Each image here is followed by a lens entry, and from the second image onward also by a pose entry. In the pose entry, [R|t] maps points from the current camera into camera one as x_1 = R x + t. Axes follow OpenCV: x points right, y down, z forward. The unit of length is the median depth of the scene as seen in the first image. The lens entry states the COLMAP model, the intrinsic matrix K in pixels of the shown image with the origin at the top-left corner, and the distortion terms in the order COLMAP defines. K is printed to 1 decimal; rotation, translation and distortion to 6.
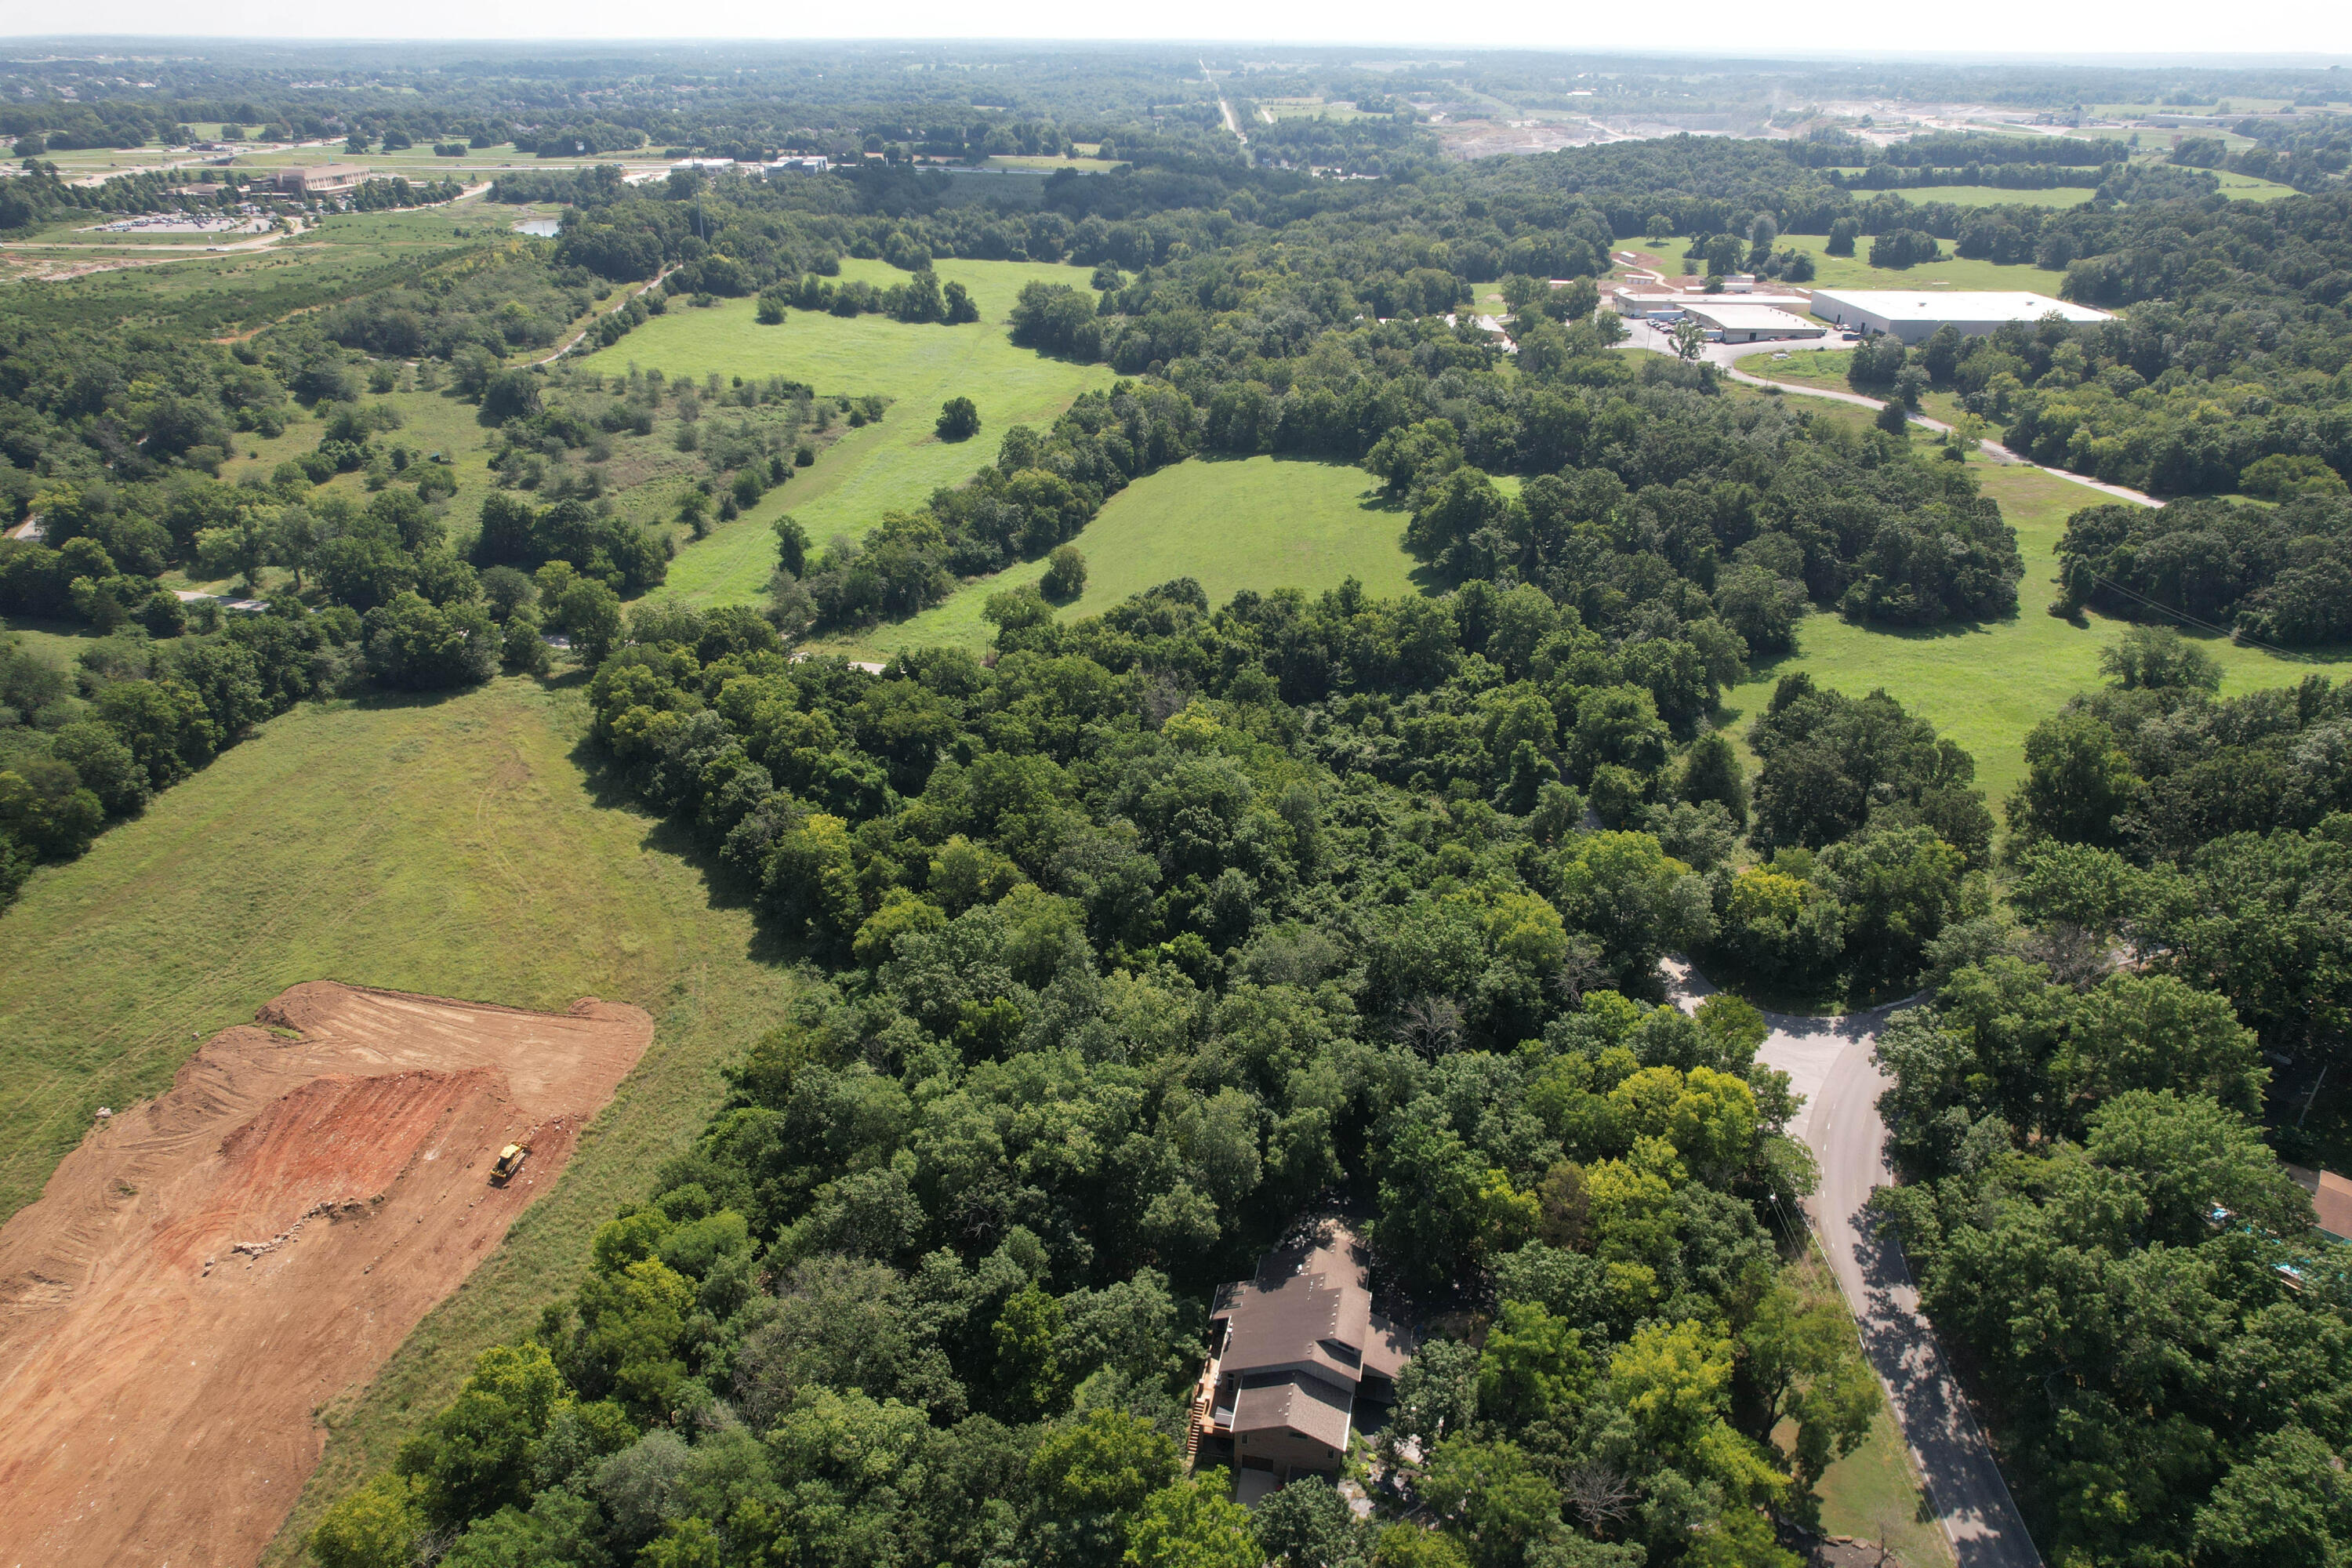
lens RADIAL K [[1509.4, 0, 1182.1], [0, 1509.4, 769.9], [0, 0, 1]] dist [-0.081951, 0.075772]
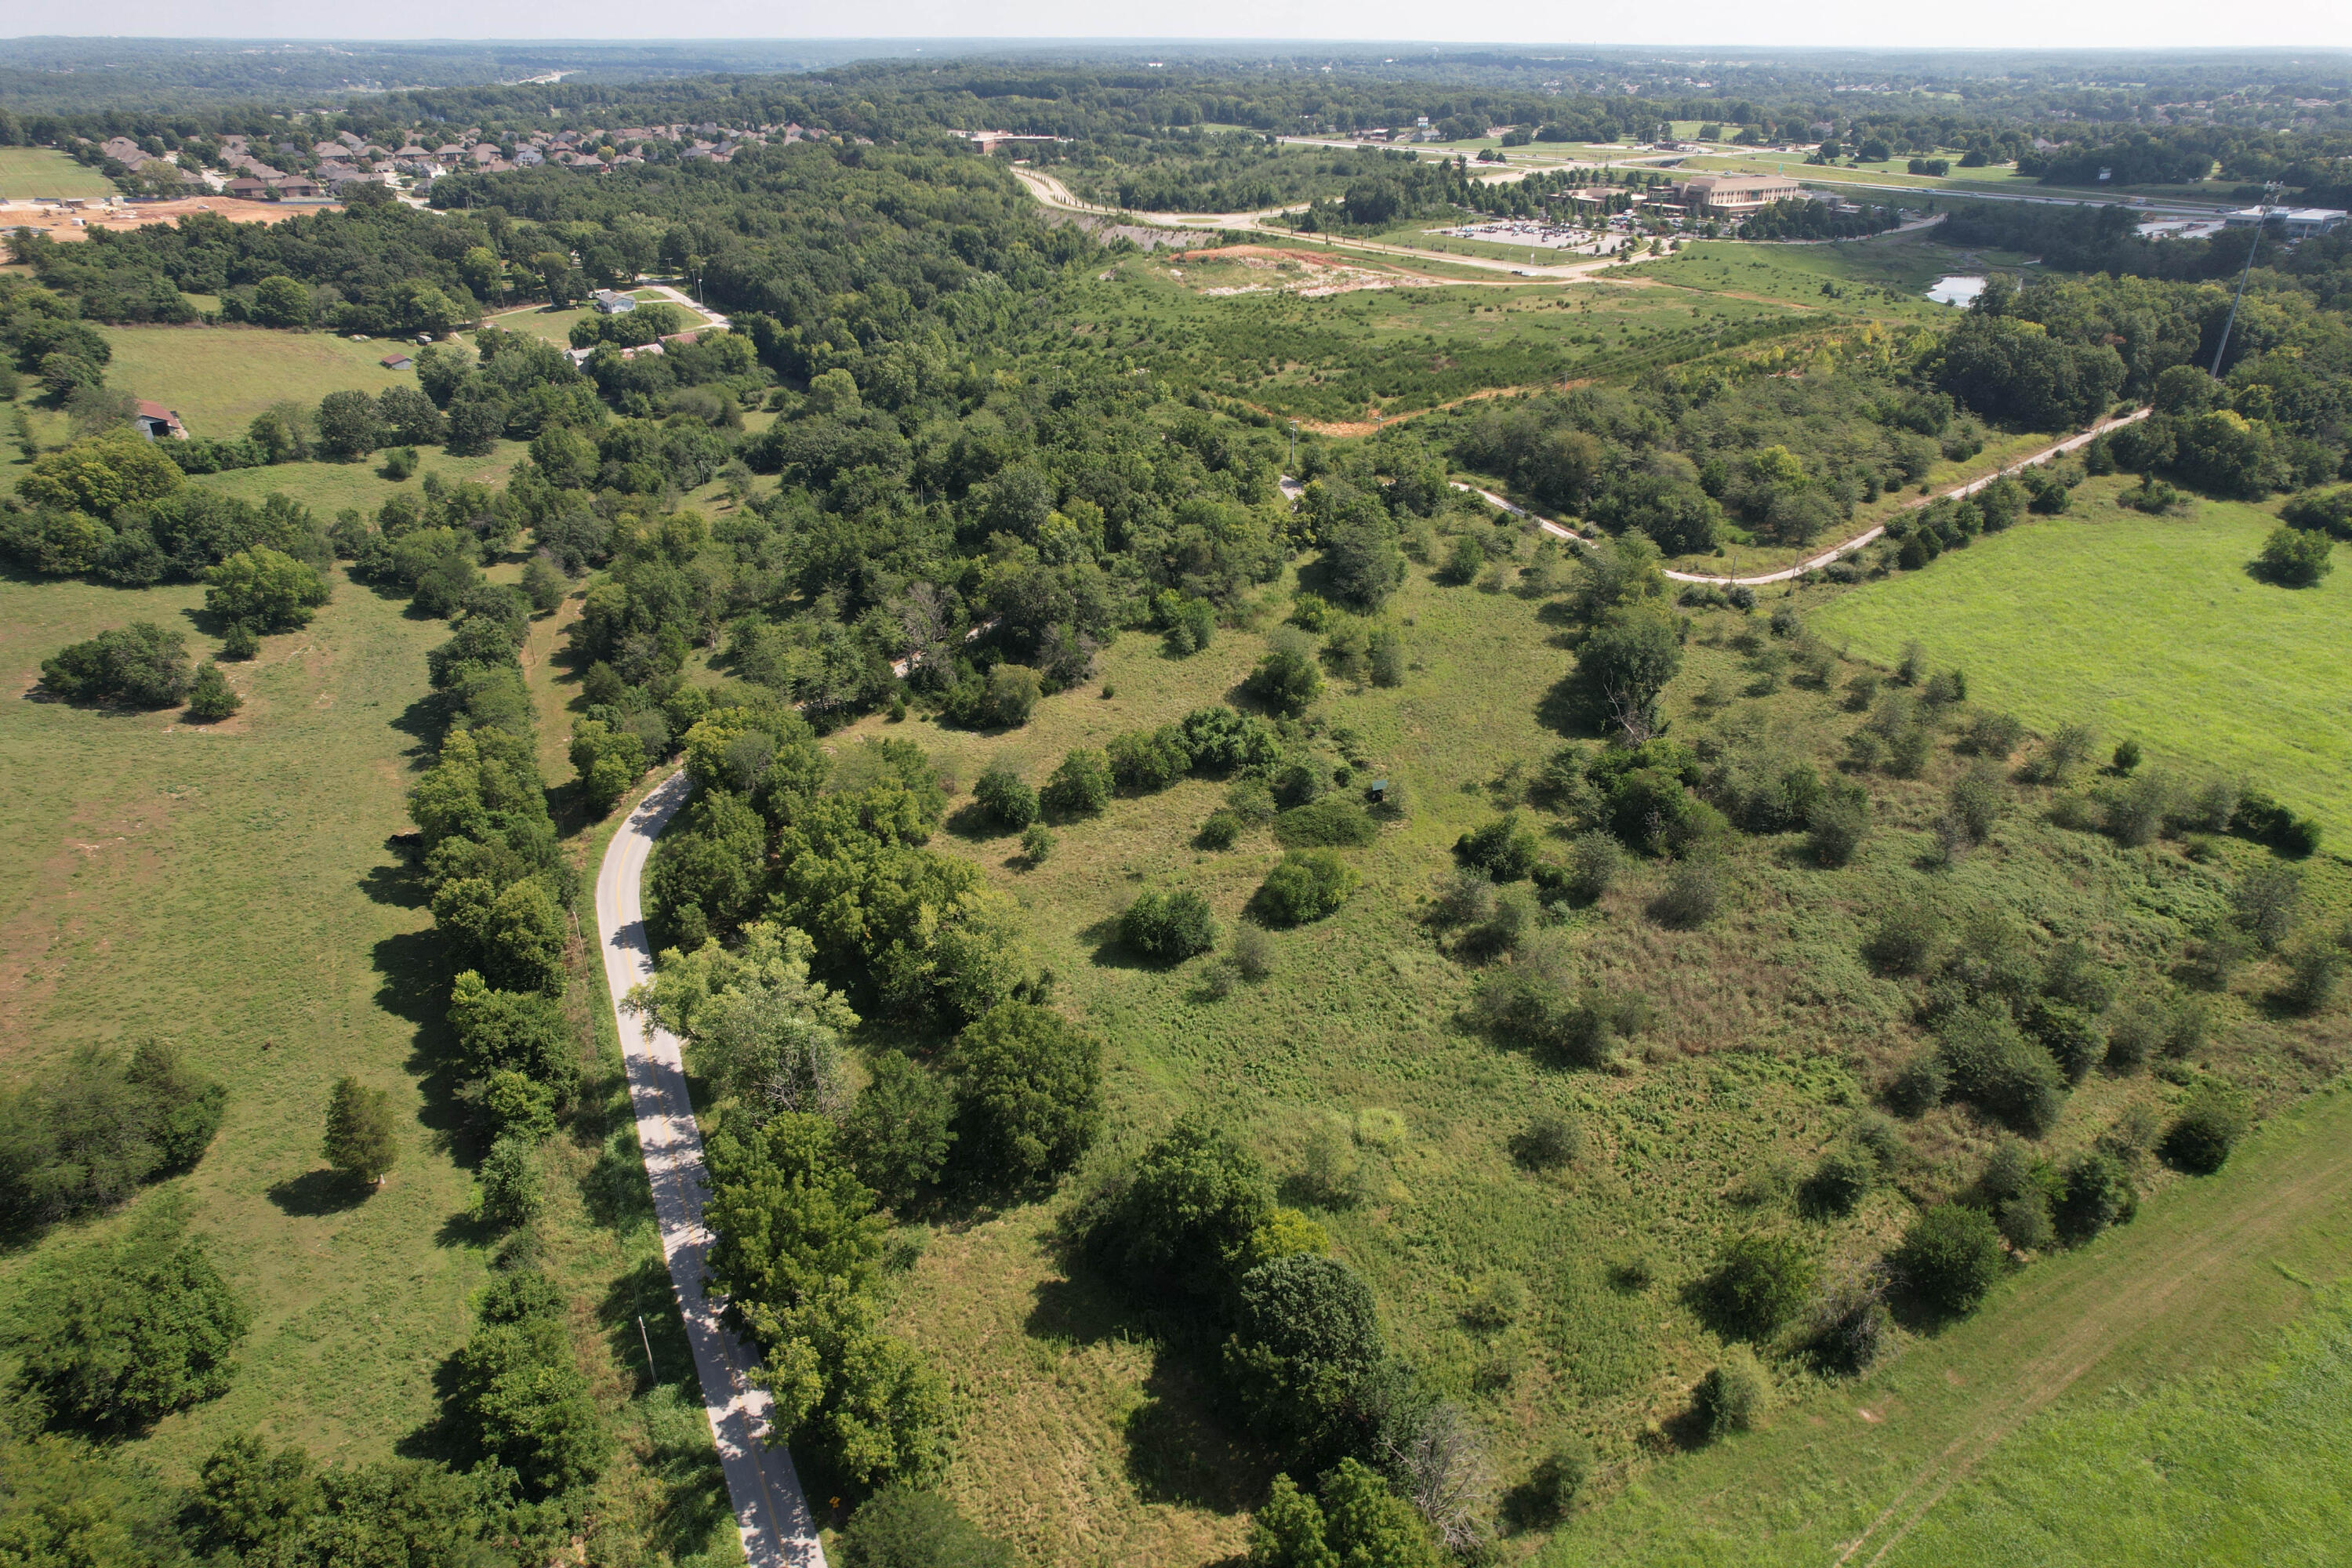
lens RADIAL K [[1509.4, 0, 1182.1], [0, 1509.4, 769.9], [0, 0, 1]] dist [-0.081951, 0.075772]
pose [[0.616301, 0.345872, -0.707493, -0.156599], [-0.349788, 0.925133, 0.147568, -0.217340], [0.705565, 0.156526, 0.691142, 0.492524]]
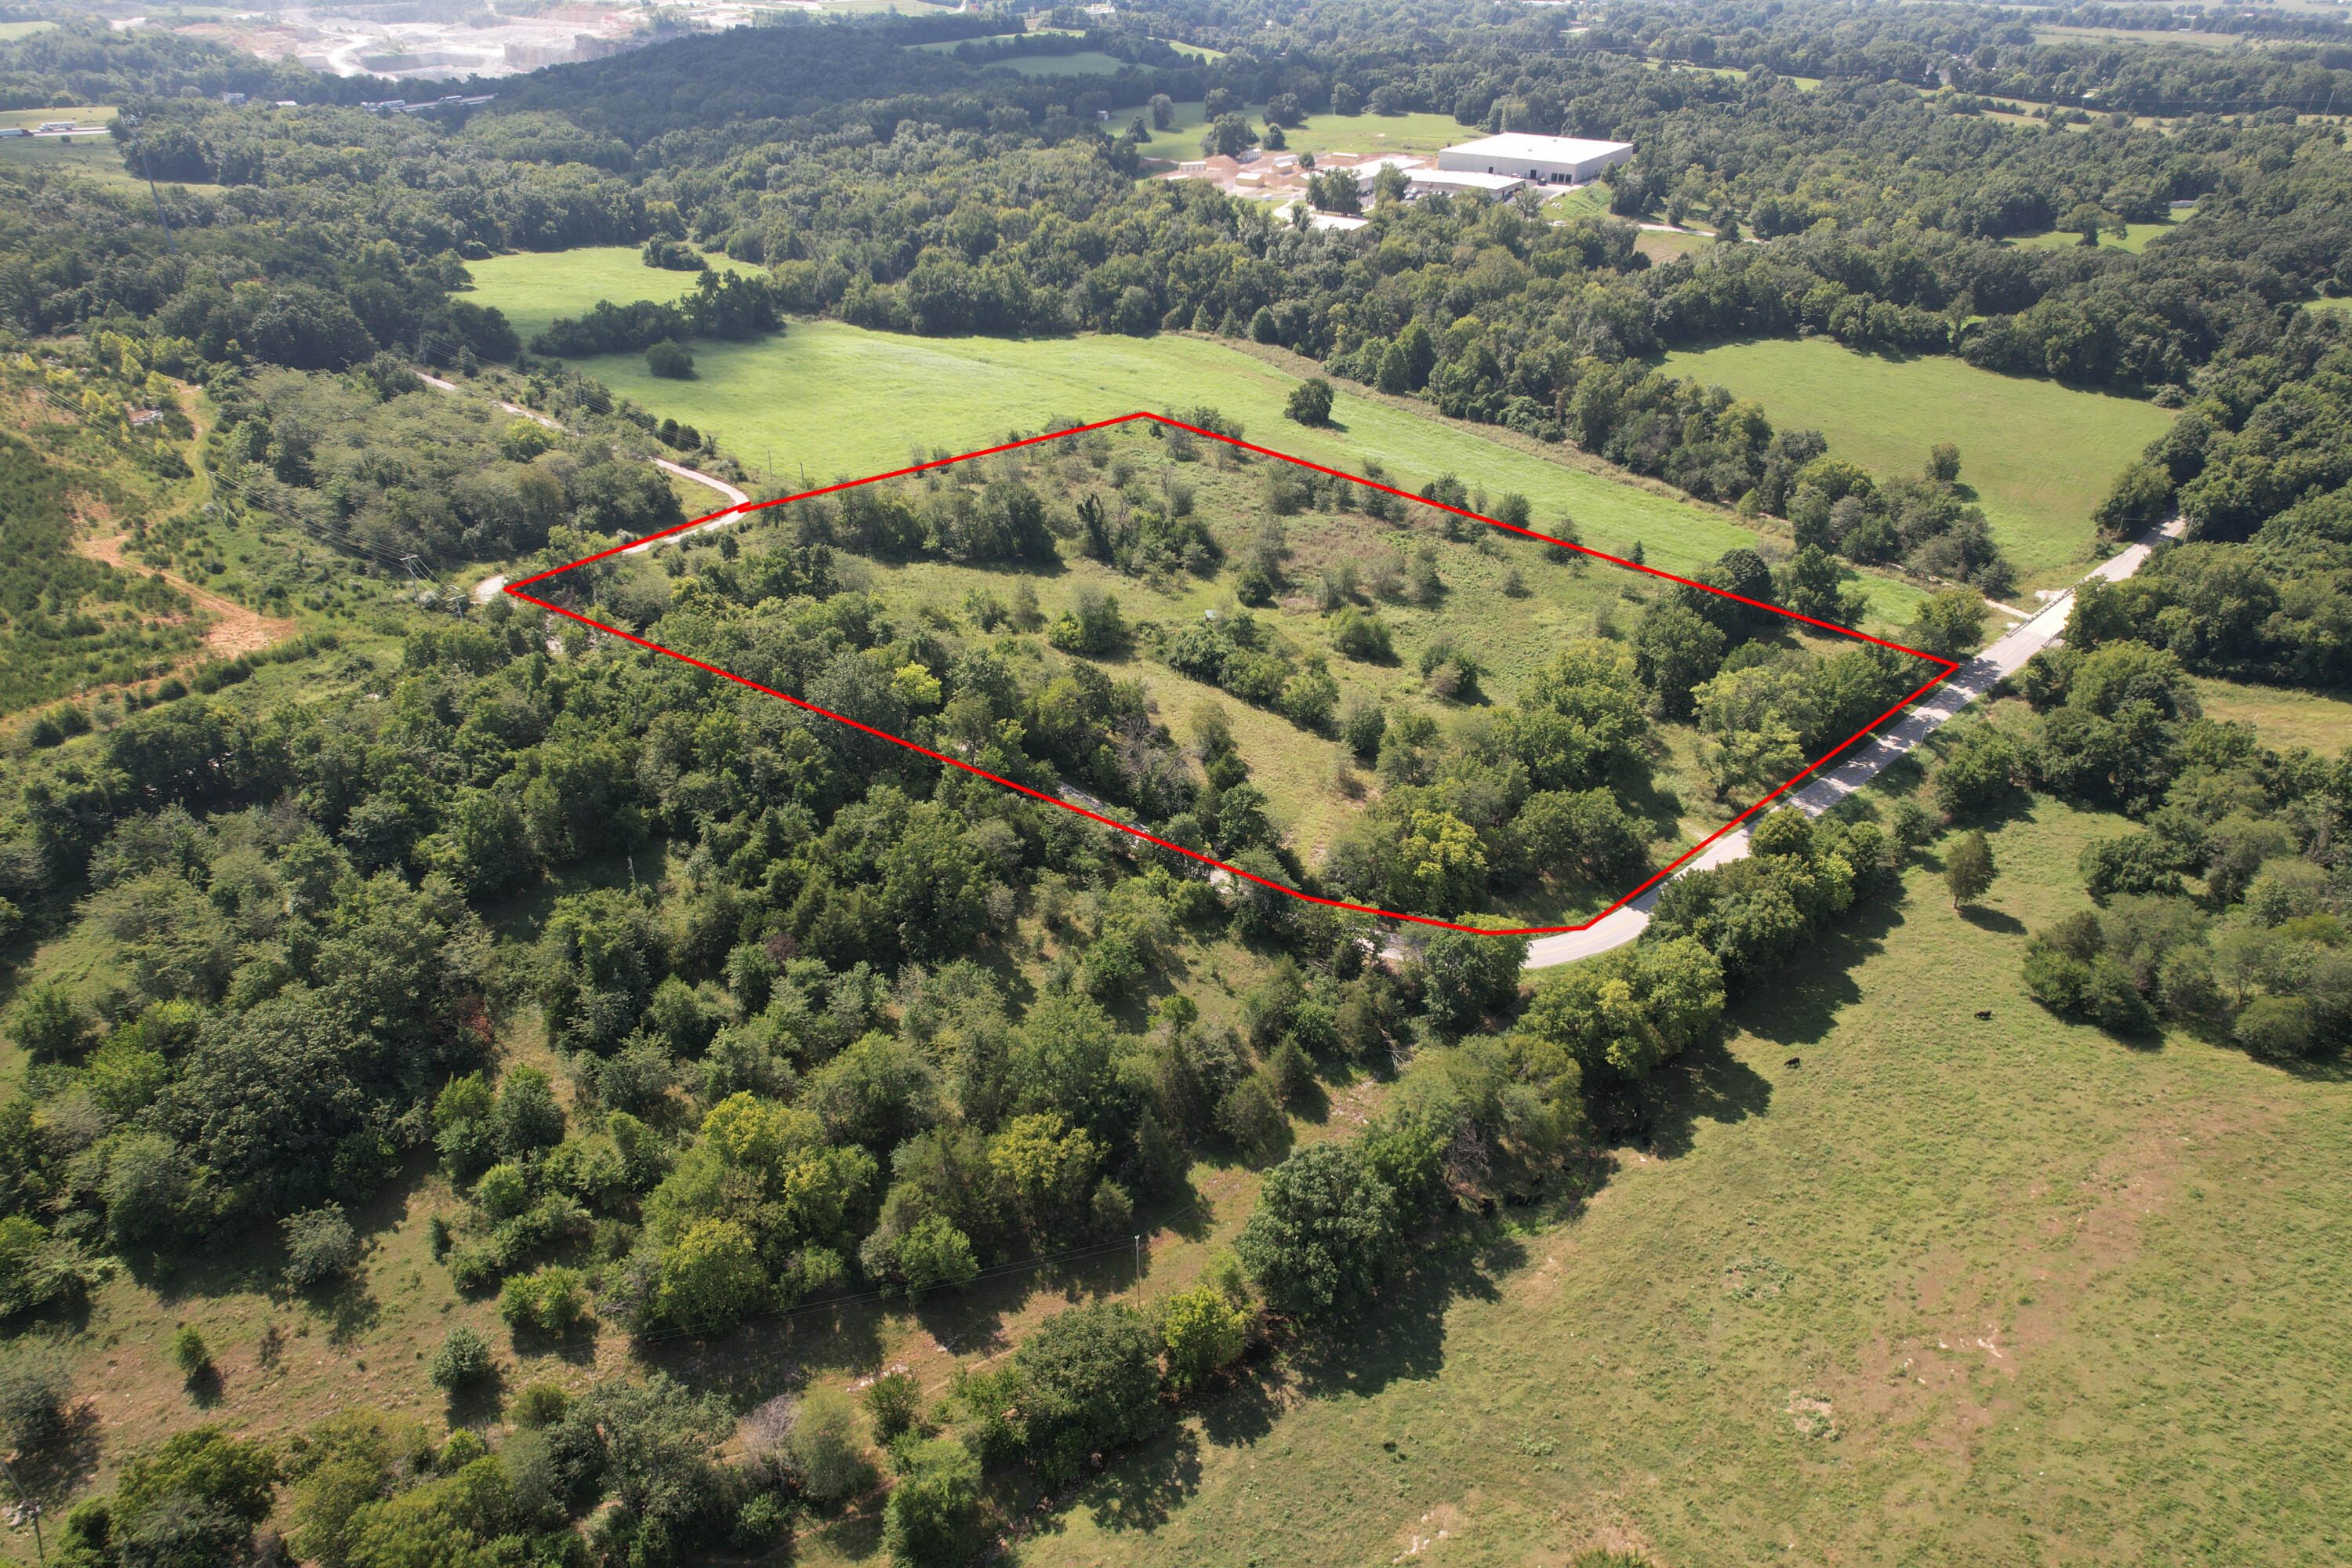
lens RADIAL K [[1509.4, 0, 1182.1], [0, 1509.4, 769.9], [0, 0, 1]] dist [-0.081951, 0.075772]
pose [[0.557733, -0.409559, 0.721939, -0.814421], [0.358738, 0.903295, 0.235301, -0.250784], [-0.748493, 0.127752, 0.650721, 0.482528]]
